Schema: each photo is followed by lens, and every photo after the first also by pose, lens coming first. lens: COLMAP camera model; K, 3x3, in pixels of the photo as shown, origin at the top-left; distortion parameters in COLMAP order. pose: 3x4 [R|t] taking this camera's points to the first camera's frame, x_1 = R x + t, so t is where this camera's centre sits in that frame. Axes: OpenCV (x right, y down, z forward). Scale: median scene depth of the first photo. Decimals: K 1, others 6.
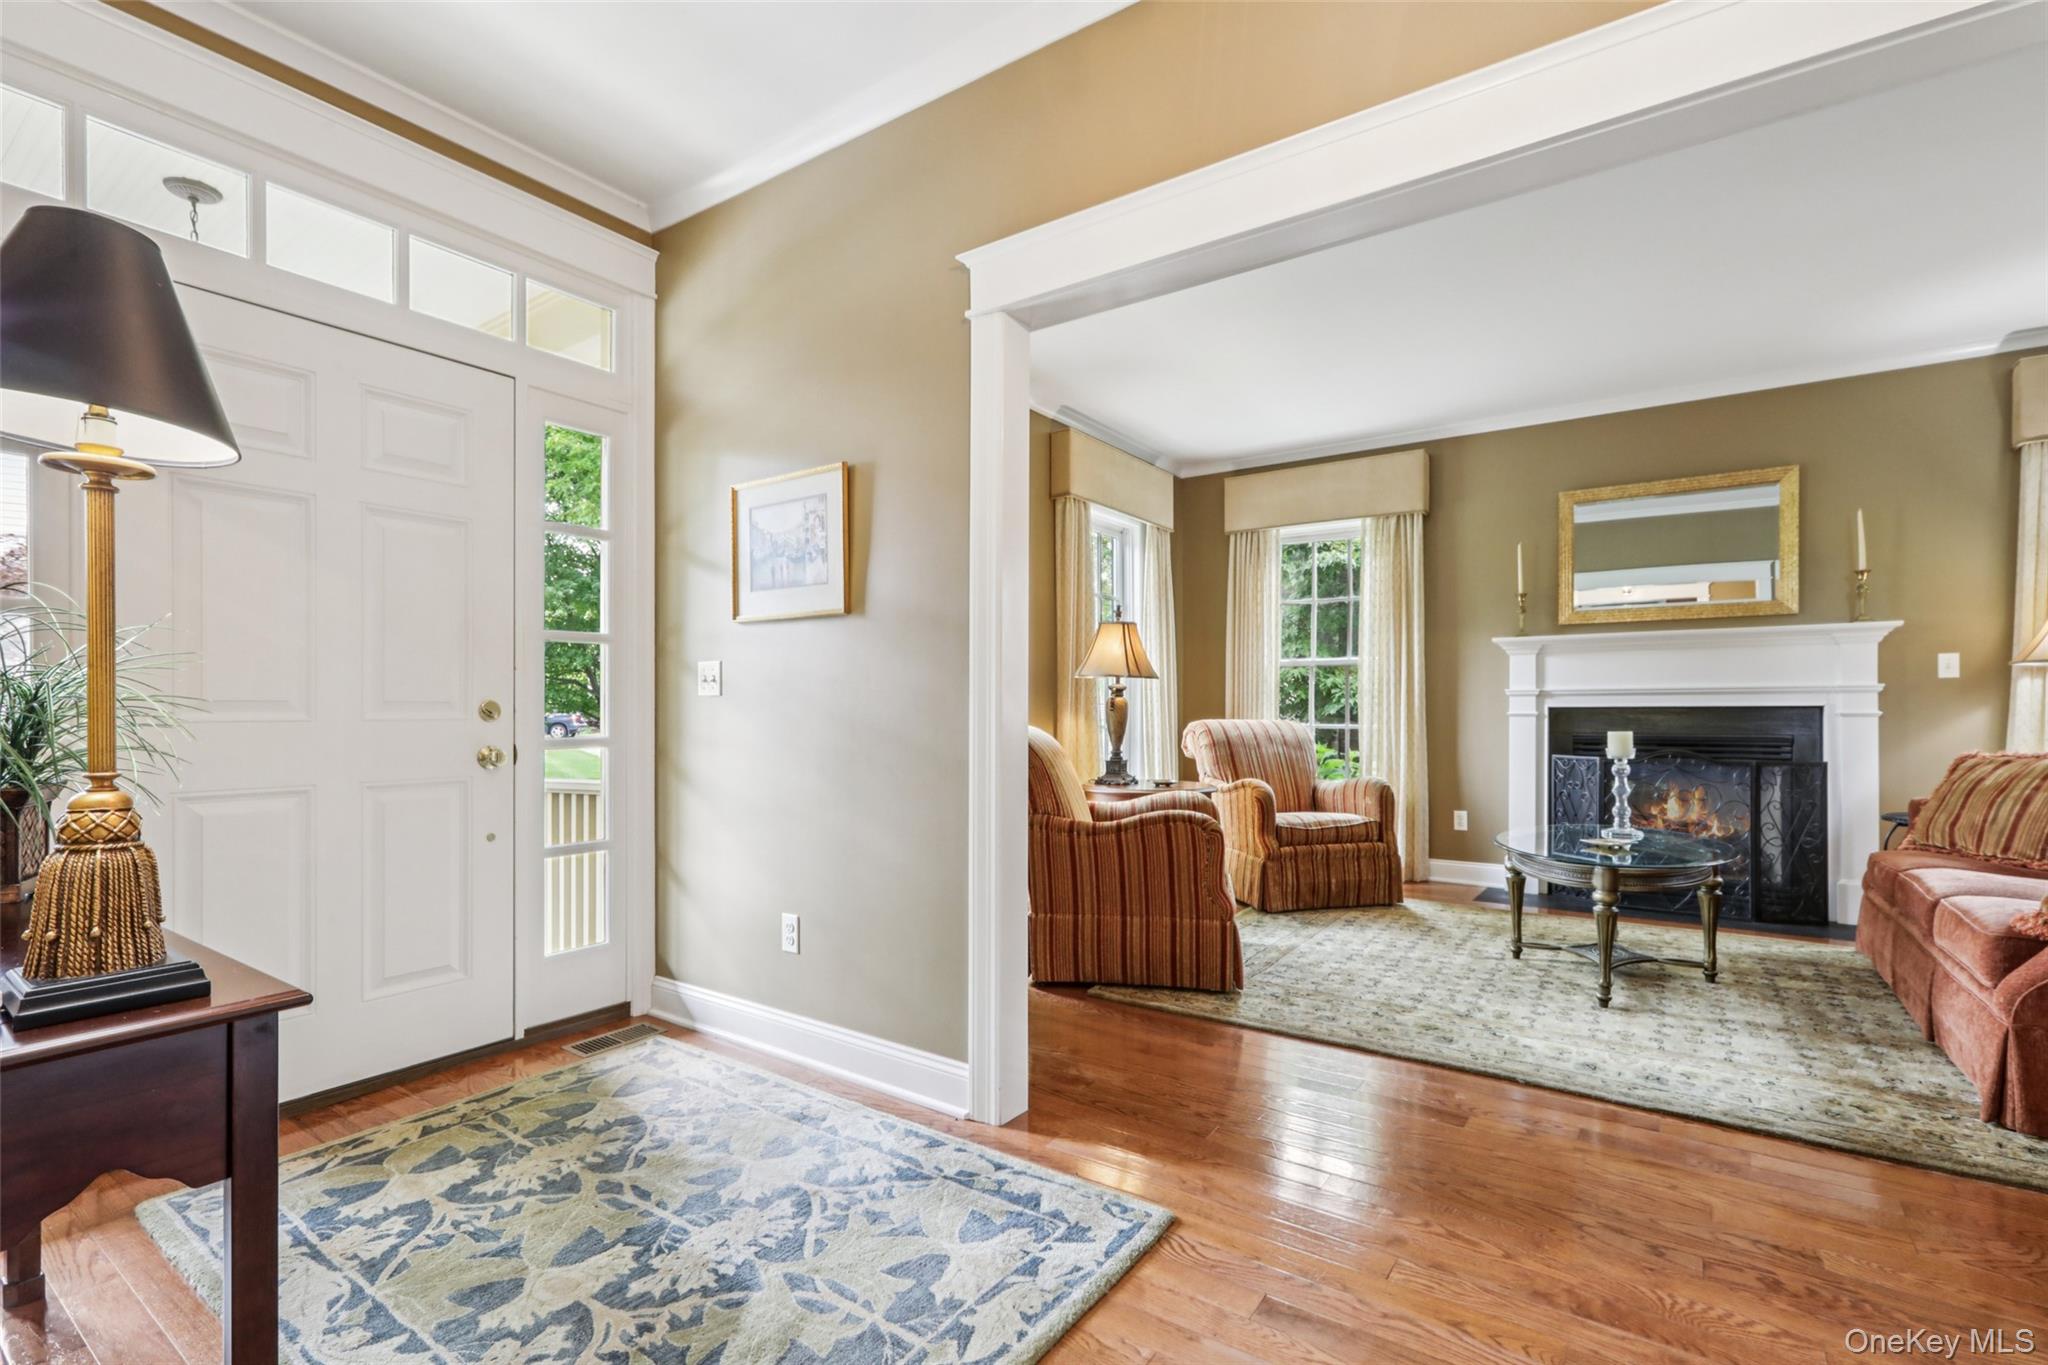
lens RADIAL K [[941.0, 0, 1025.7], [0, 941.0, 707.5], [0, 0, 1]] dist [0.001139, 0.000535]
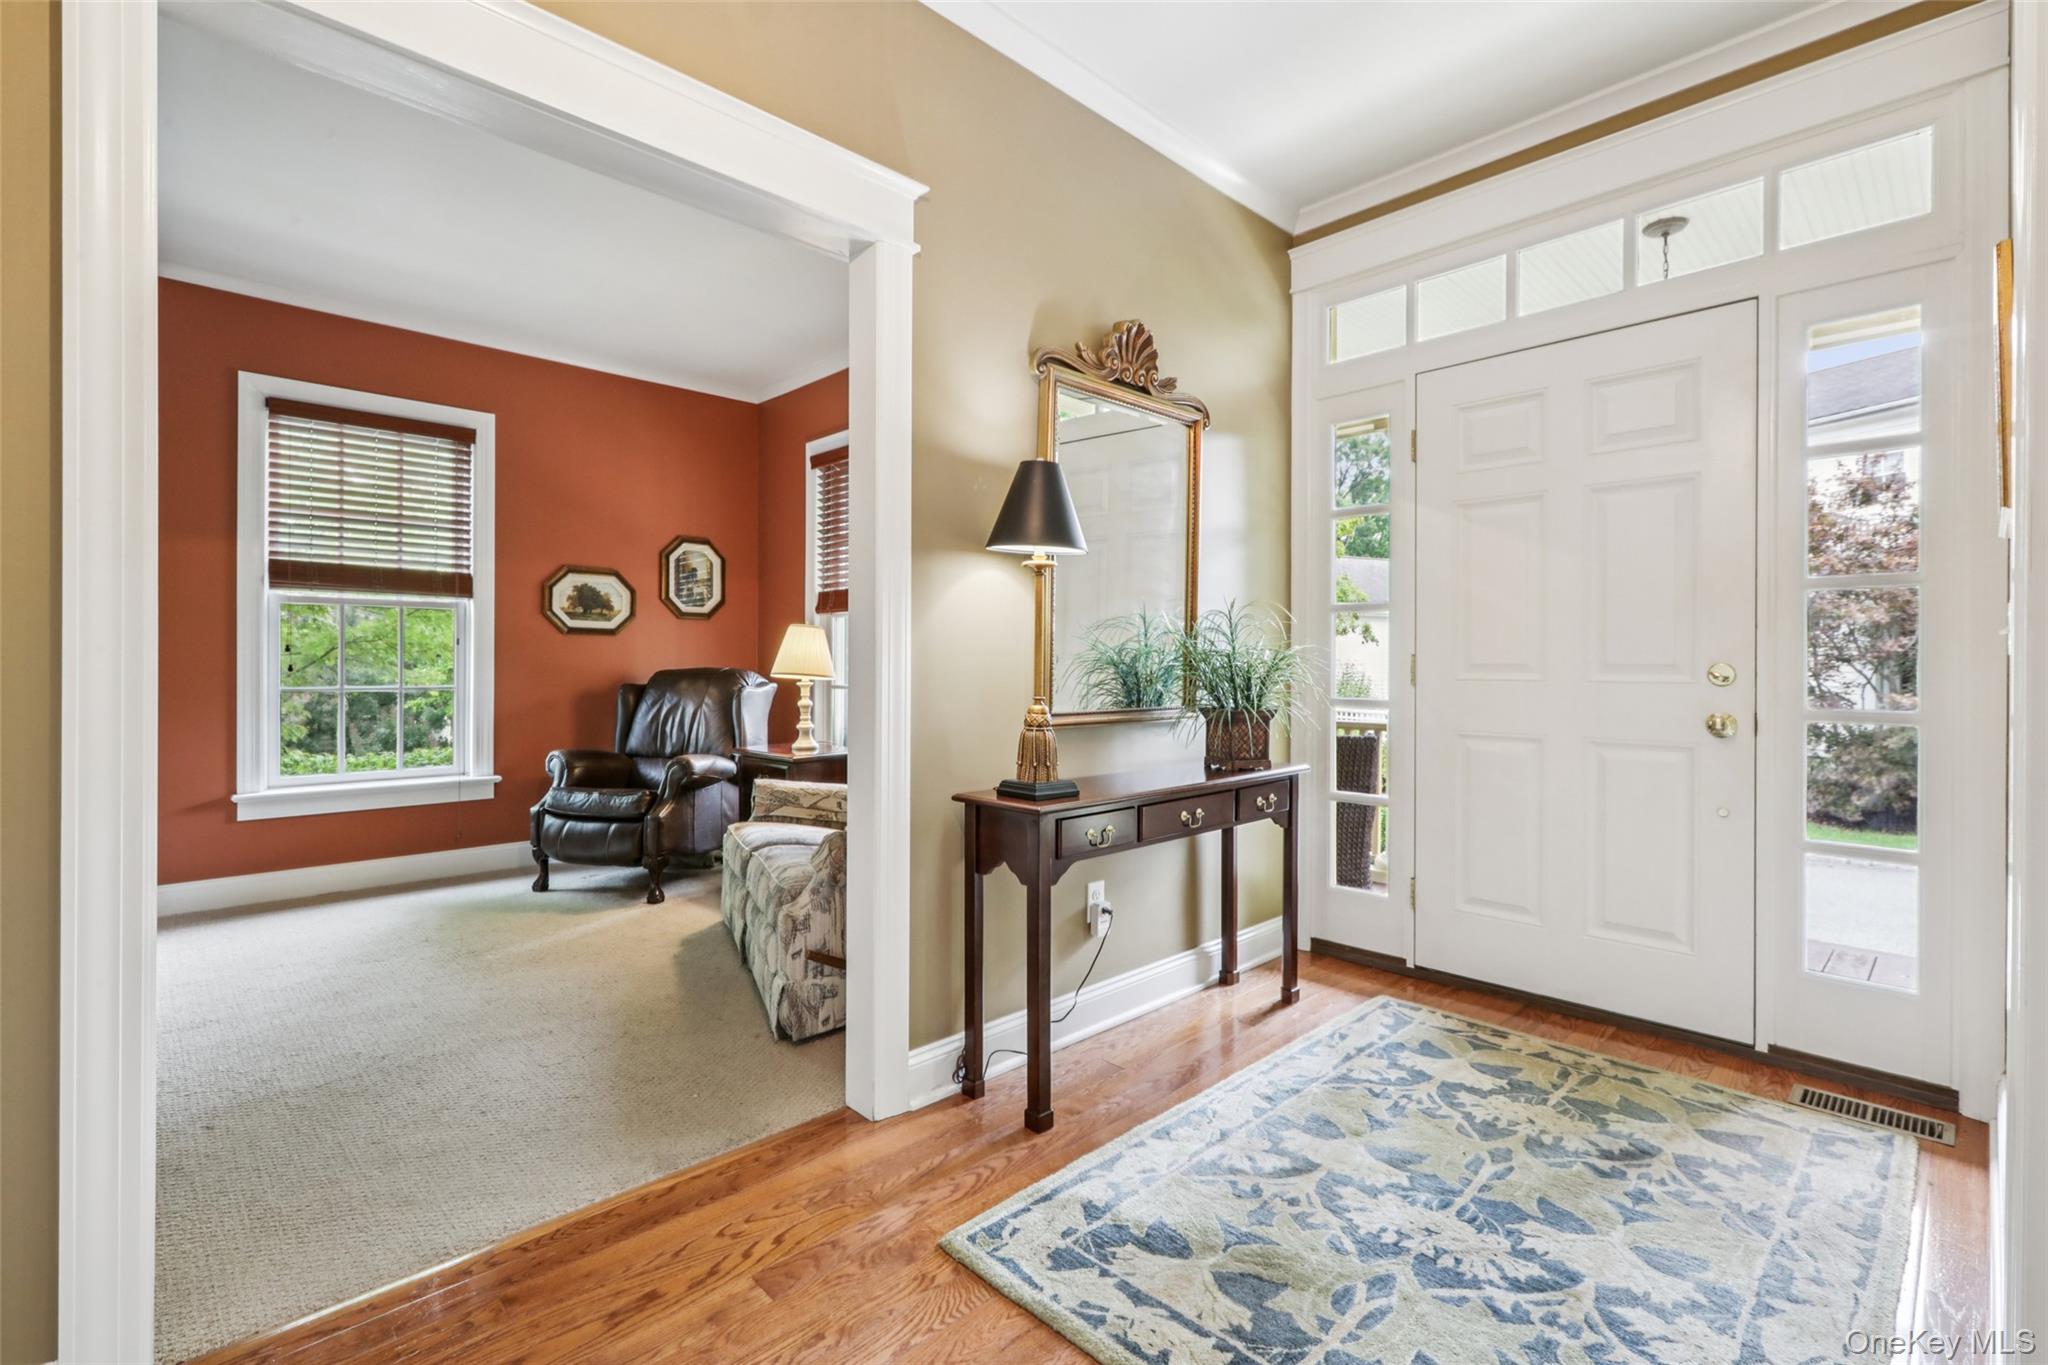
lens RADIAL K [[907.0, 0, 1017.7], [0, 907.0, 681.0], [0, 0, 1]] dist [0.000858, 0.000163]
pose [[-0.195107, 0.014105, -0.980680, 0.288687], [-0.007445, 0.999846, 0.015862, 0.000543], [0.980754, 0.010396, -0.194973, 0.337411]]
